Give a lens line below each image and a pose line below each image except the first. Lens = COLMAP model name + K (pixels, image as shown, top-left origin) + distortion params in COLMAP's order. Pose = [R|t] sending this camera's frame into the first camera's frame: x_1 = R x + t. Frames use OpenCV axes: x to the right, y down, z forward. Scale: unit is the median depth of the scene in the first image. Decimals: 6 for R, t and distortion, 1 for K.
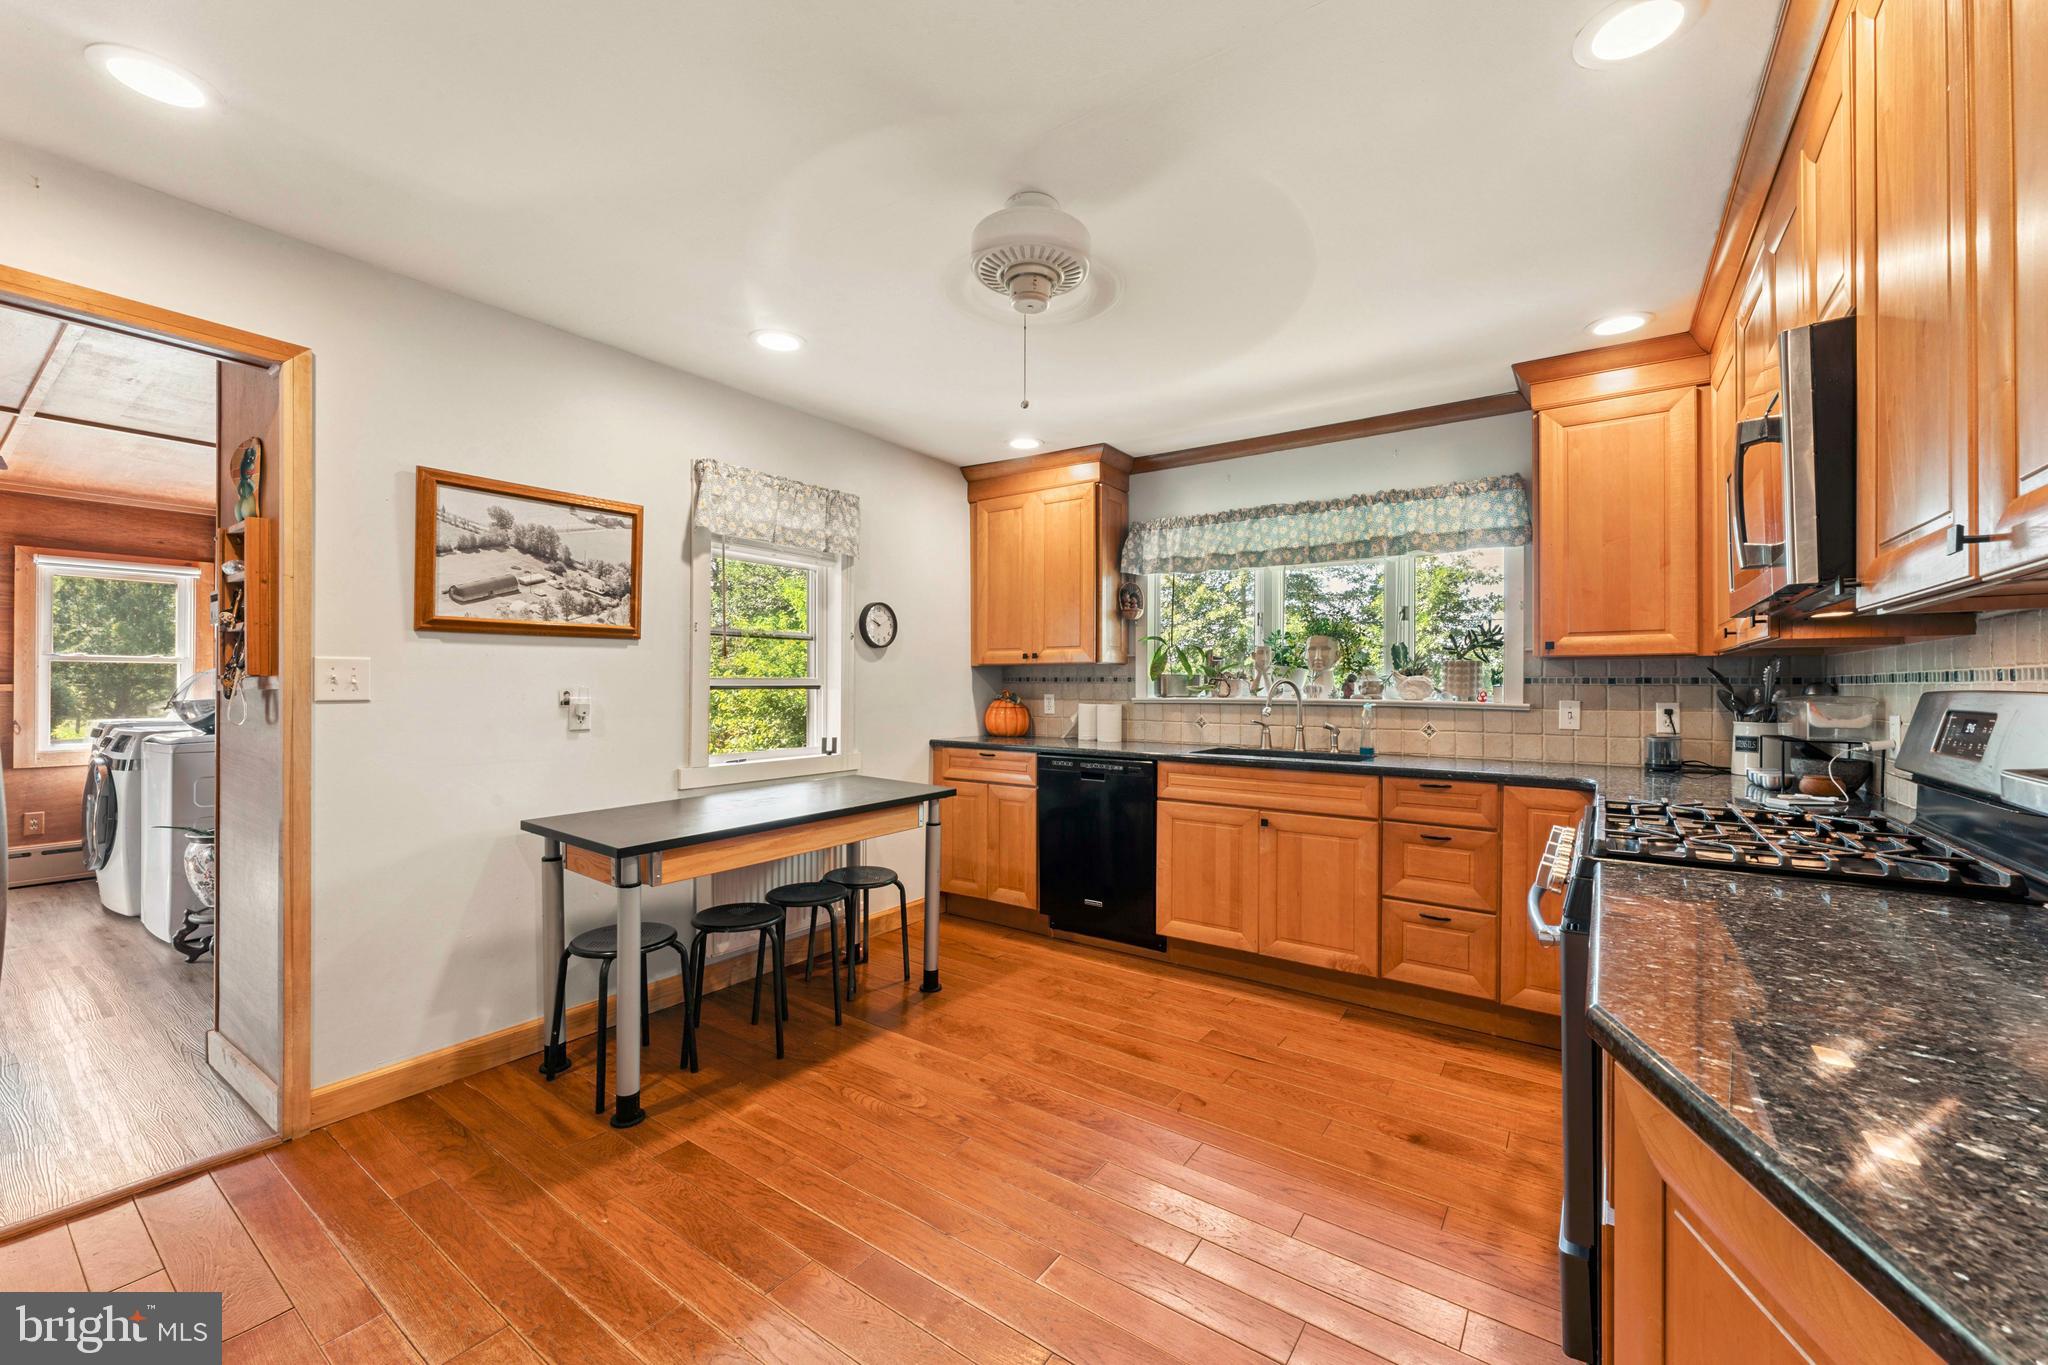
lens RADIAL K [[816.5, 0, 1026.5], [0, 816.5, 677.0], [0, 0, 1]] dist [-0.000248, -0.000174]
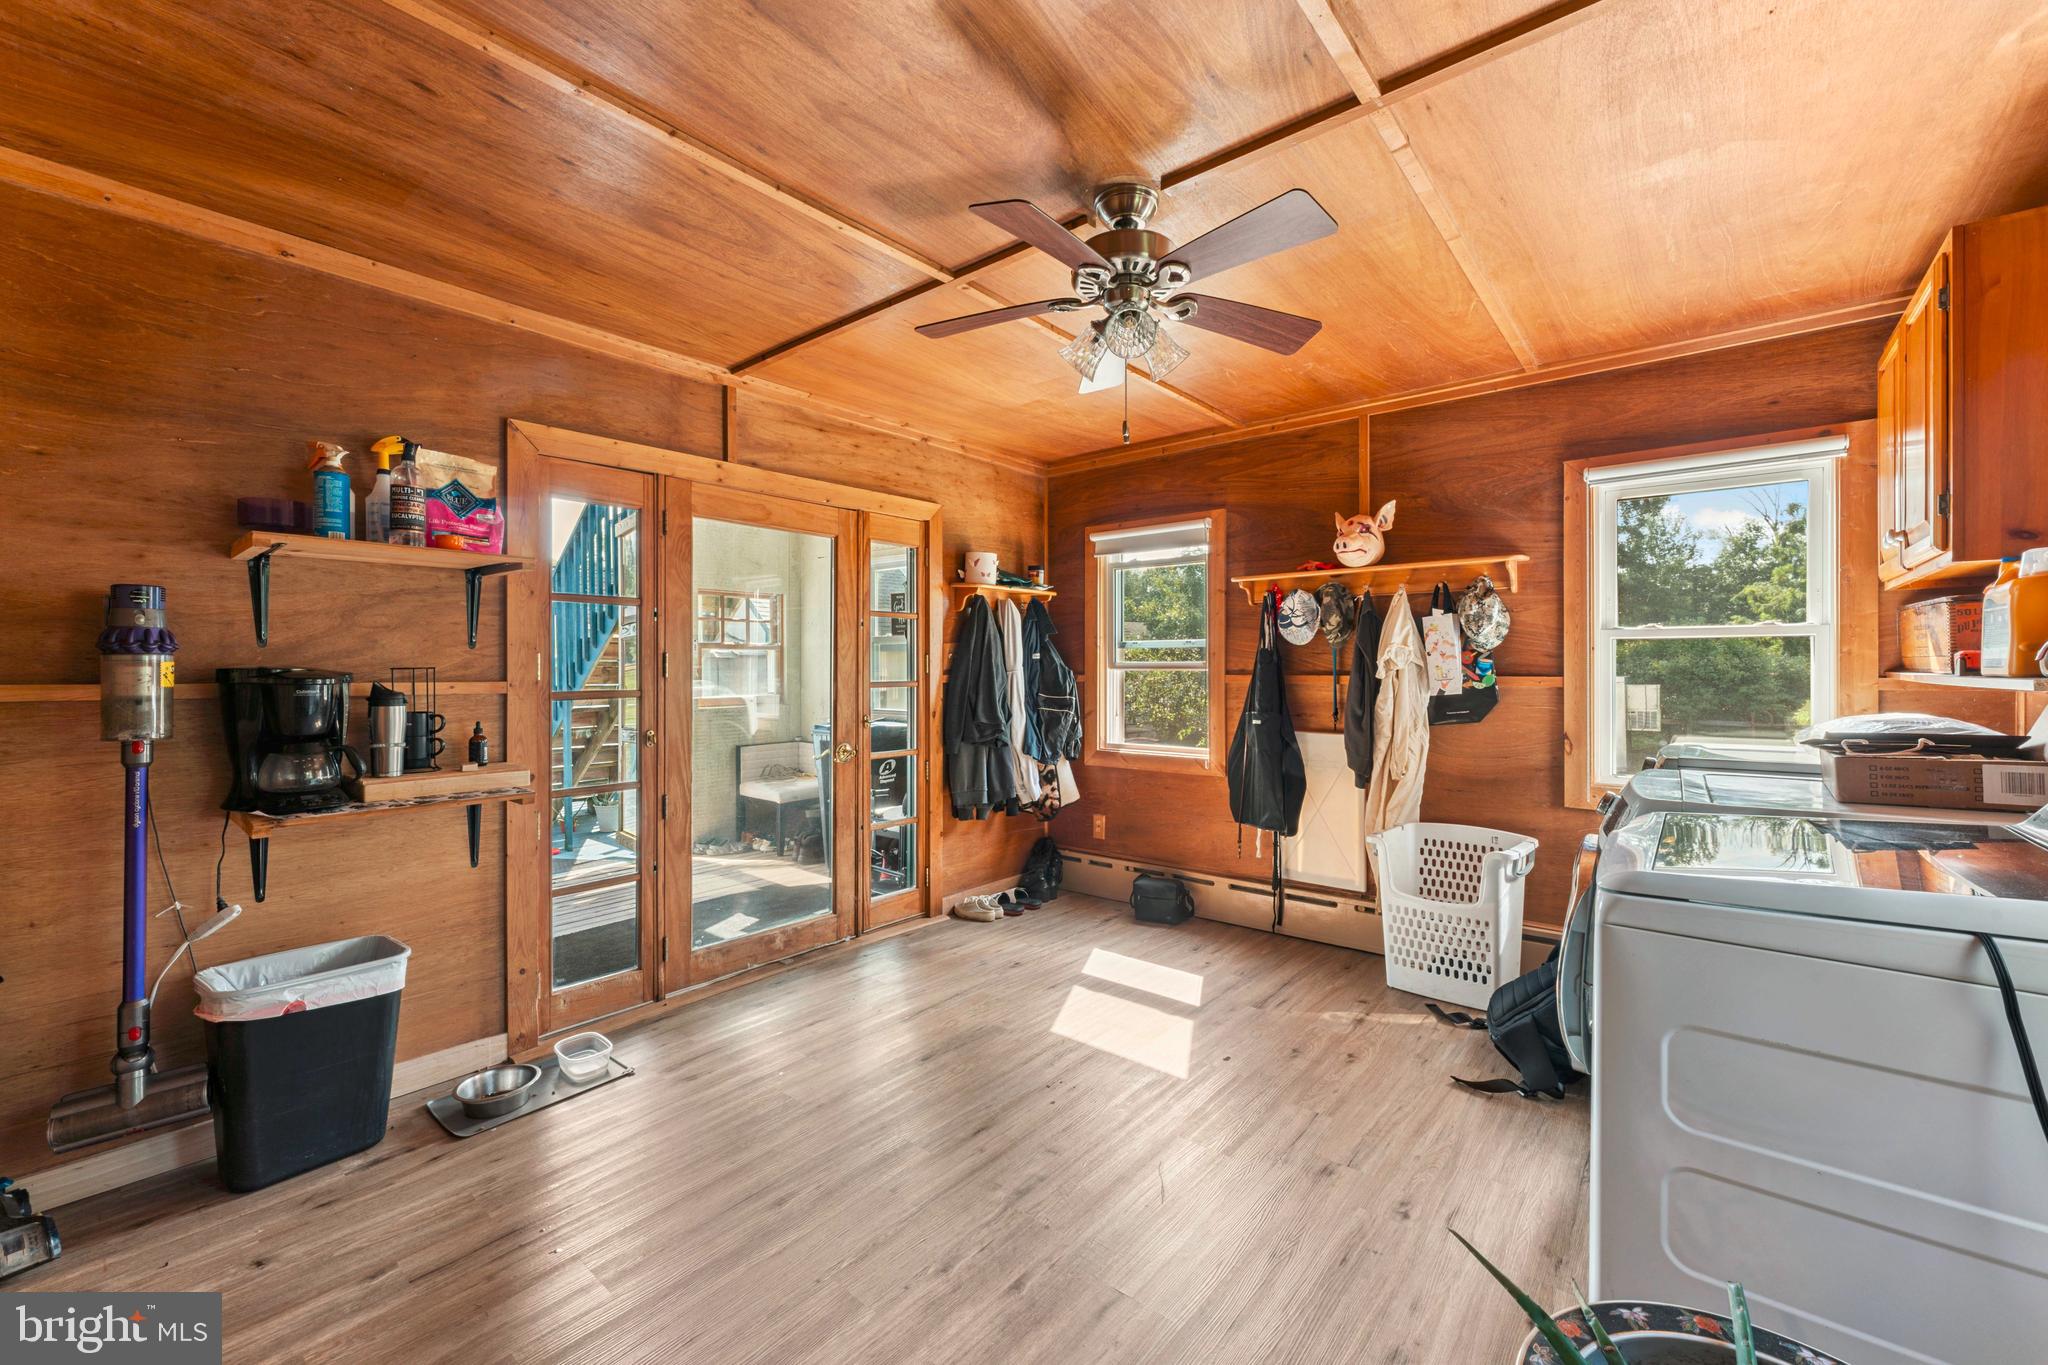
lens RADIAL K [[816.5, 0, 1028.5], [0, 816.5, 674.9], [0, 0, 1]] dist [-0.000248, -0.000174]
pose [[-0.080216, 0.001999, -0.996776, -0.553496], [0.002740, 0.999995, 0.001785, 0.005321], [0.996774, -0.002588, -0.080221, 0.621270]]
